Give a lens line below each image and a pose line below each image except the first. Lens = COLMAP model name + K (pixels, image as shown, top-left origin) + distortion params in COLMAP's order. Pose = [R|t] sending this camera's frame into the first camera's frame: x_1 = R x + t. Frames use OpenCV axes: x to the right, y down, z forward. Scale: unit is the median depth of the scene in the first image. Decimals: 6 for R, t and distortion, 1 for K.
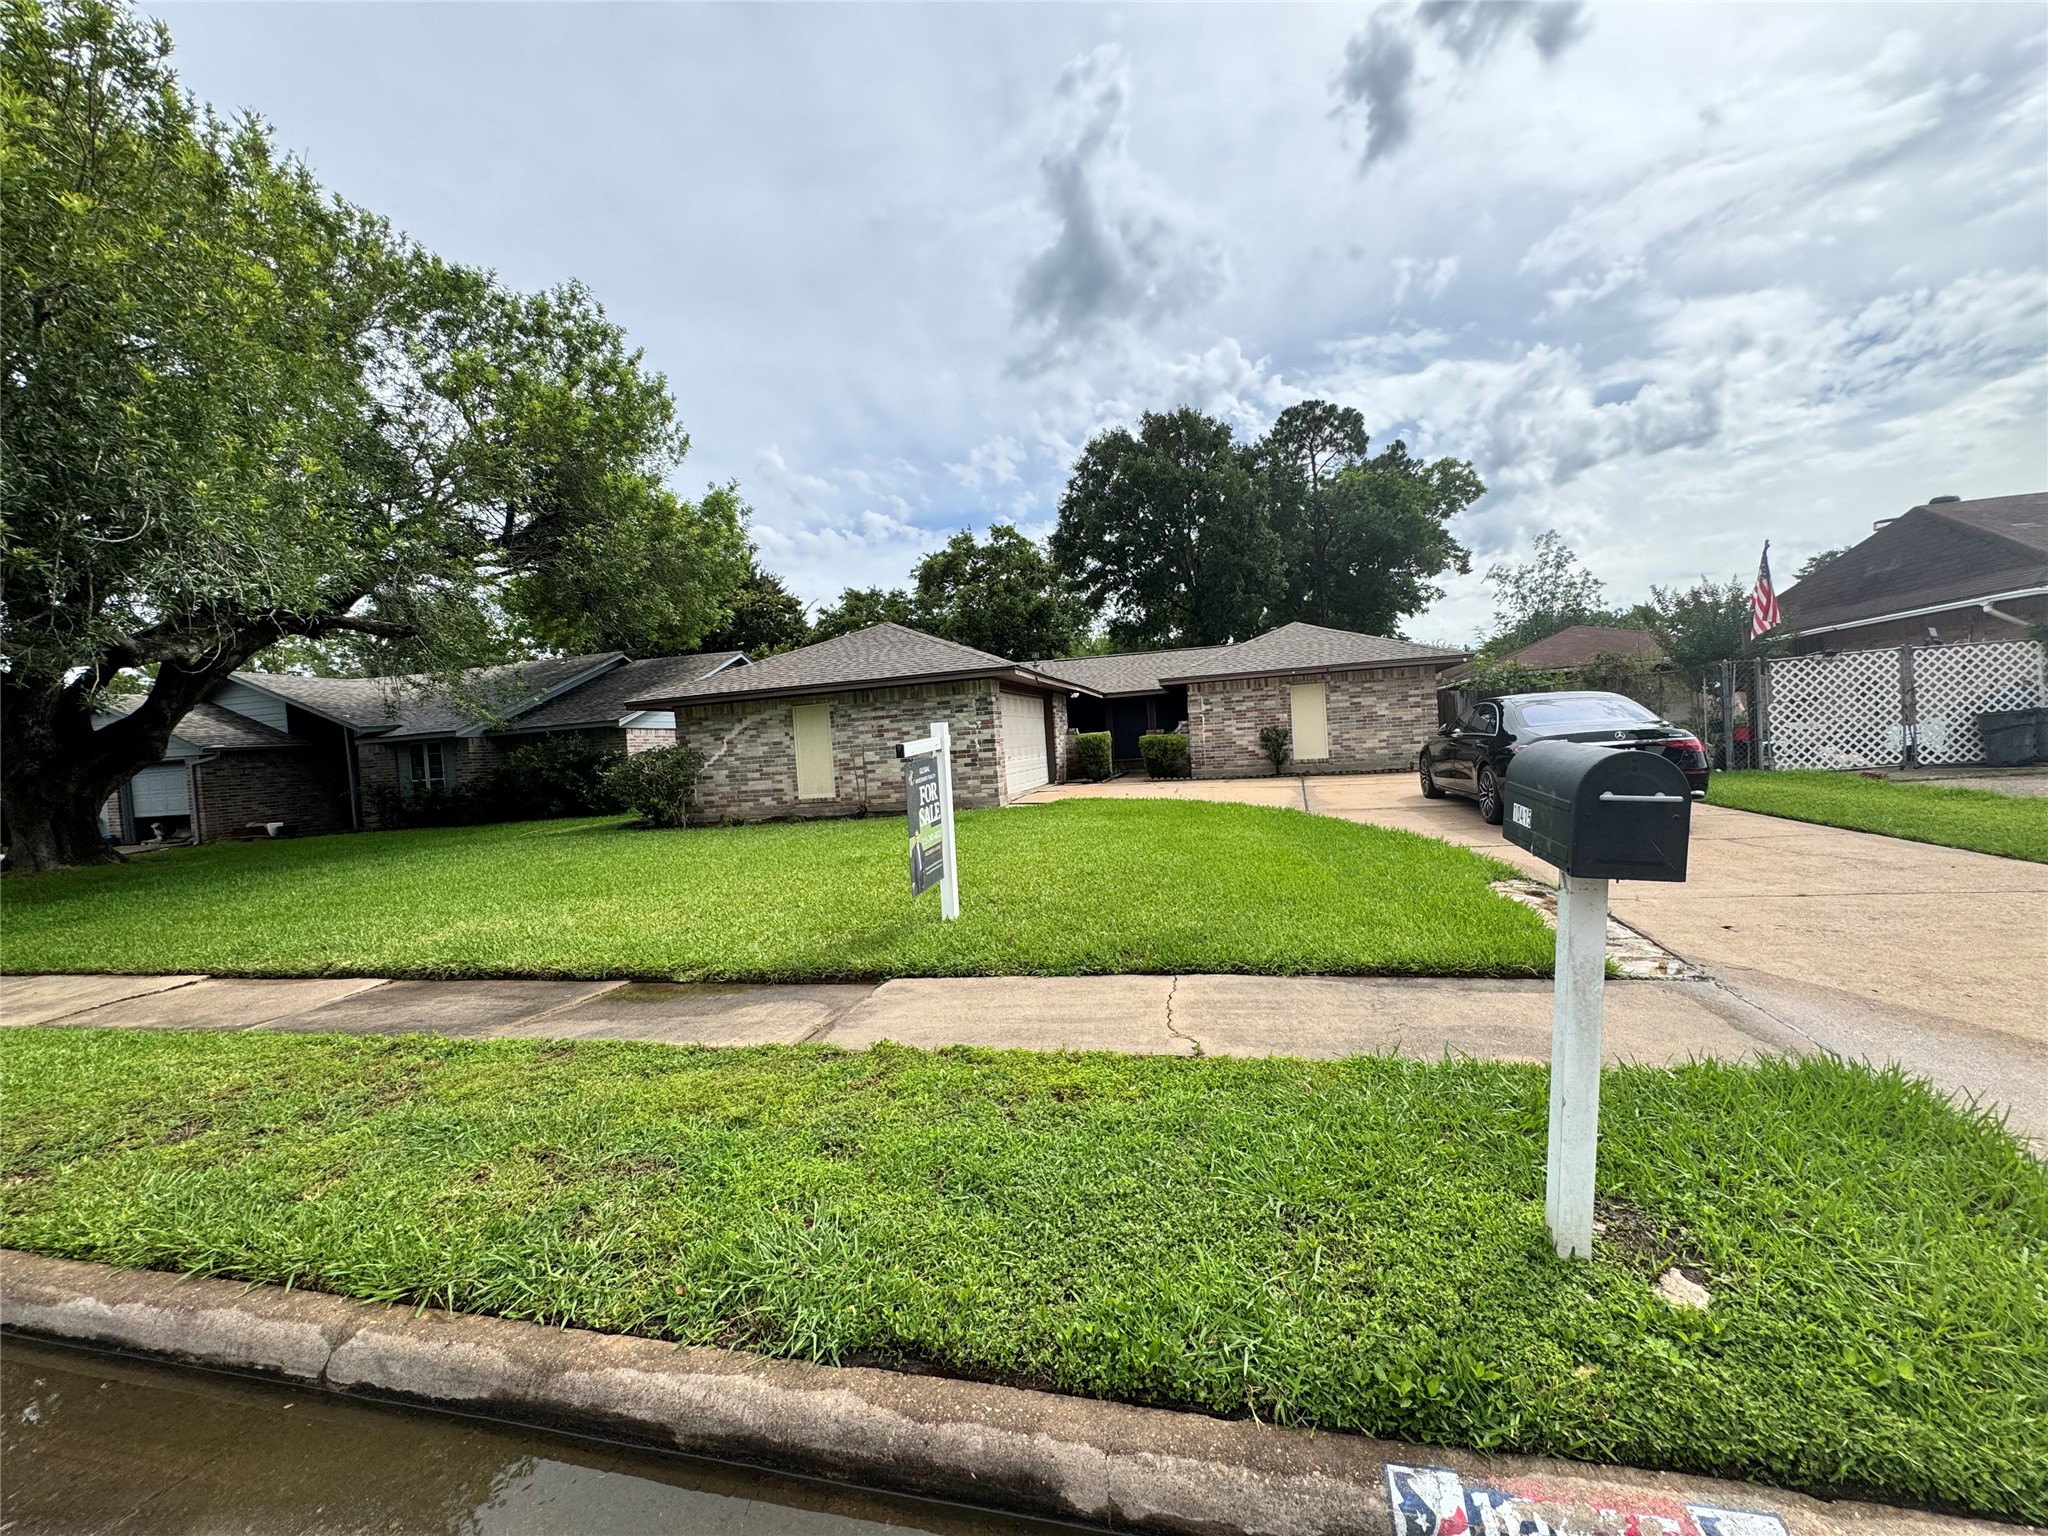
lens RADIAL K [[818.6, 0, 1024.0], [0, 818.6, 768.0], [0, 0, 1]] dist [-0.000373, -0.000023]
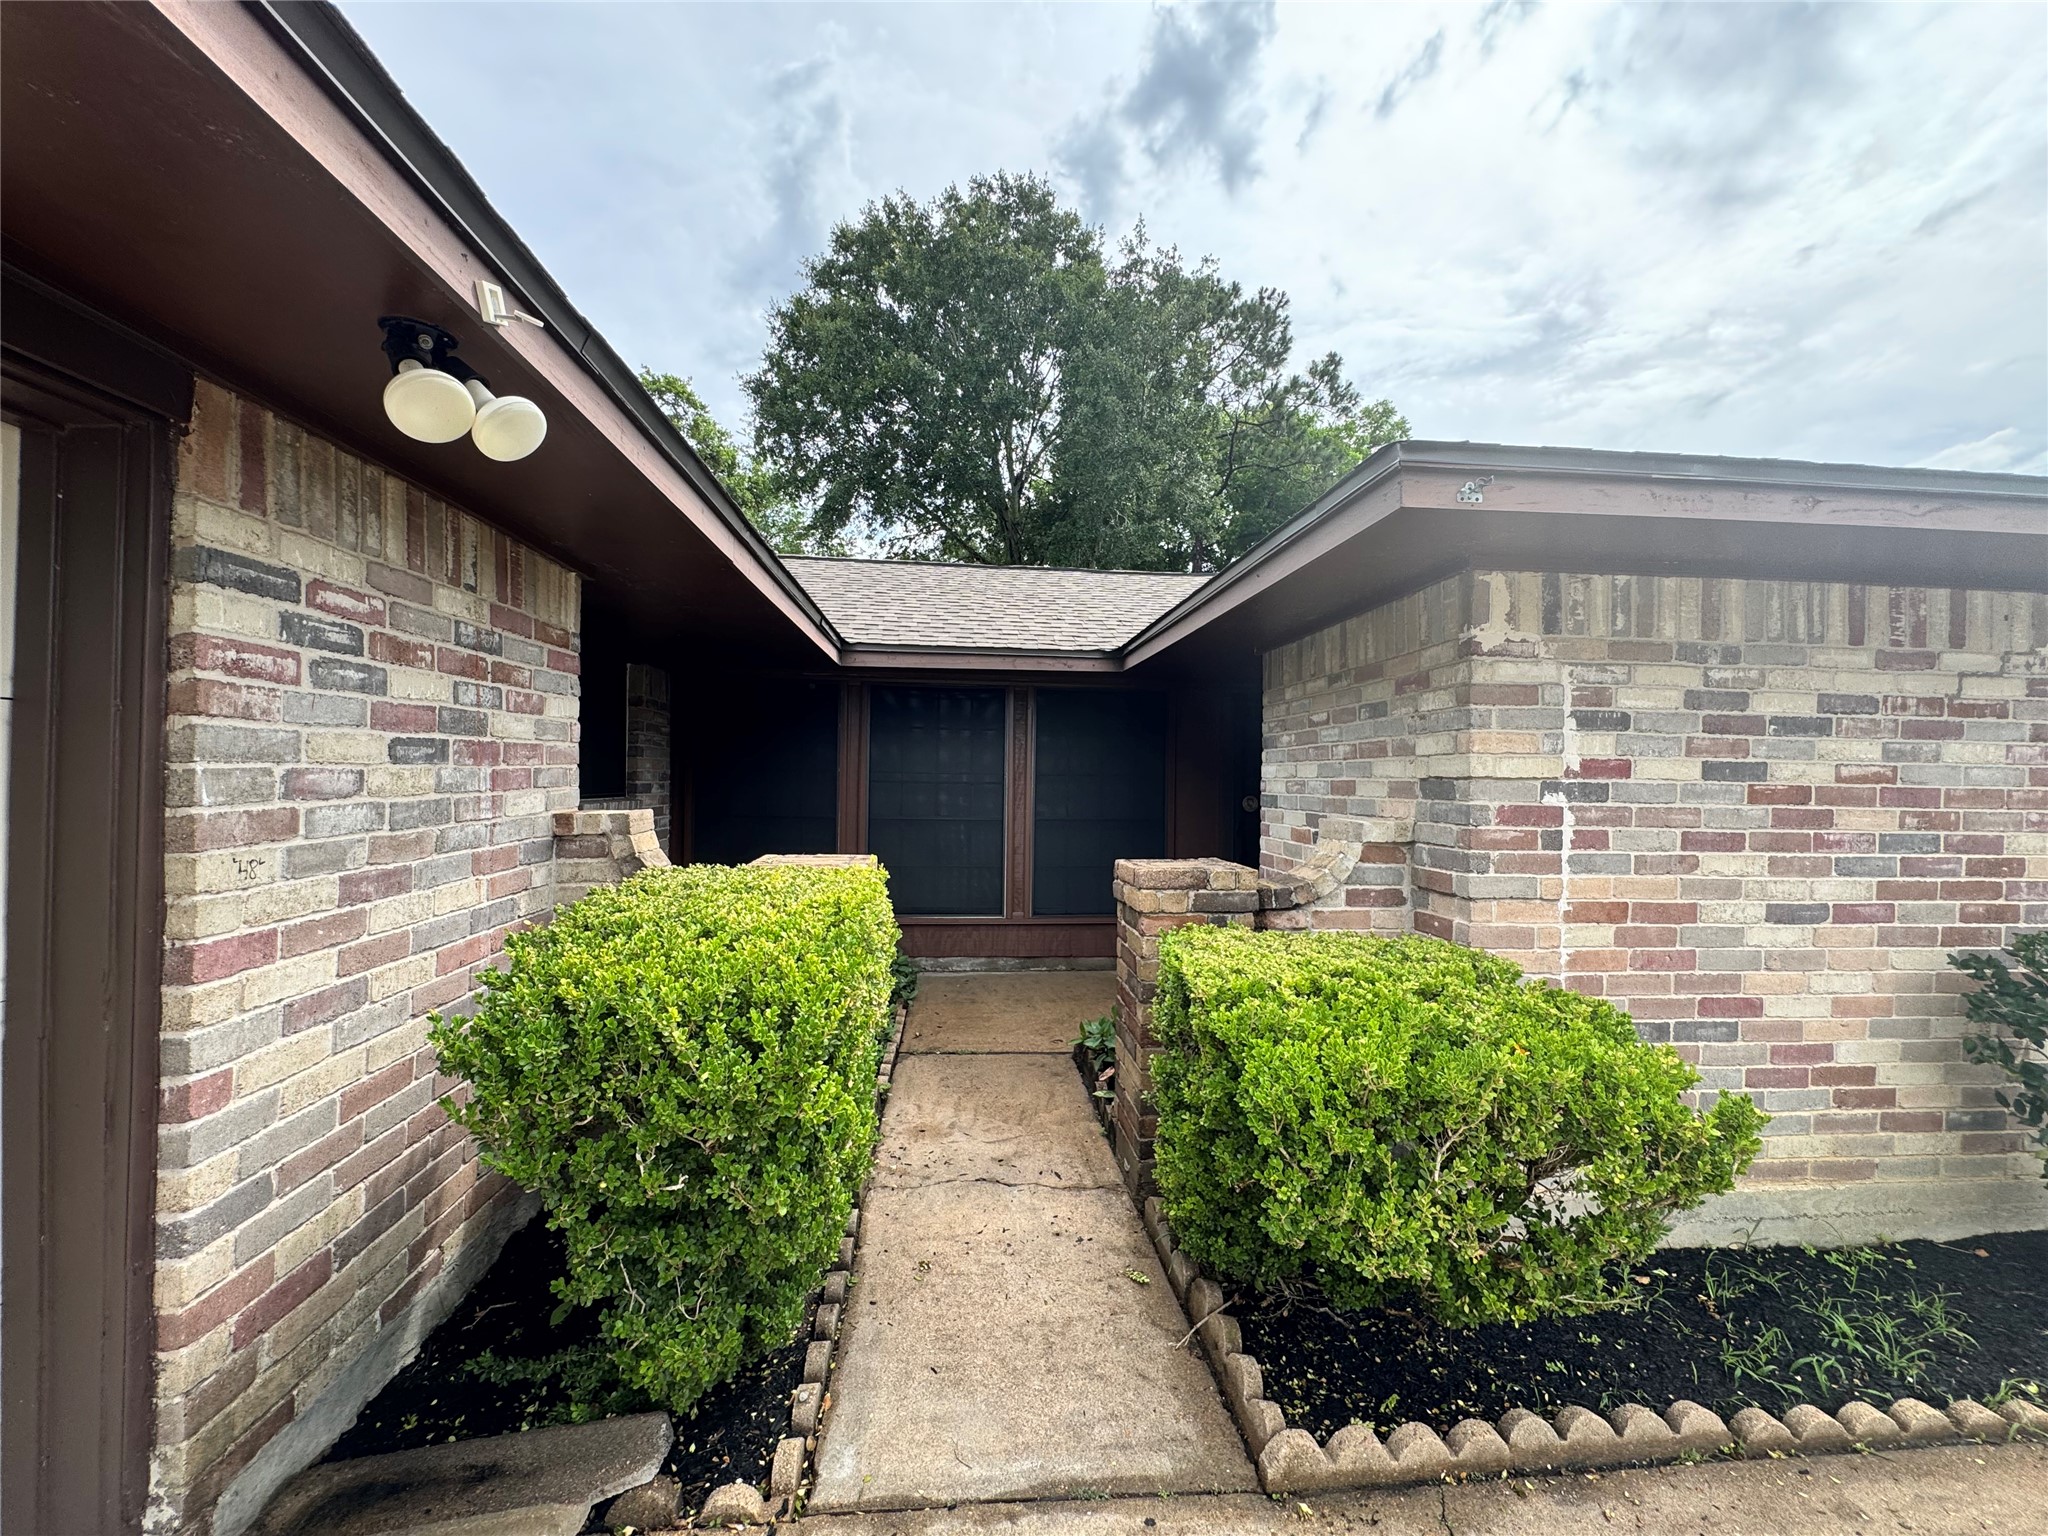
lens RADIAL K [[818.6, 0, 1024.0], [0, 818.6, 768.0], [0, 0, 1]] dist [-0.000373, -0.000023]
pose [[0.941413, 0.083786, 0.326684, 0.085339], [-0.070419, 0.996132, -0.052554, -0.056080], [-0.329824, 0.026470, 0.943671, 0.901343]]
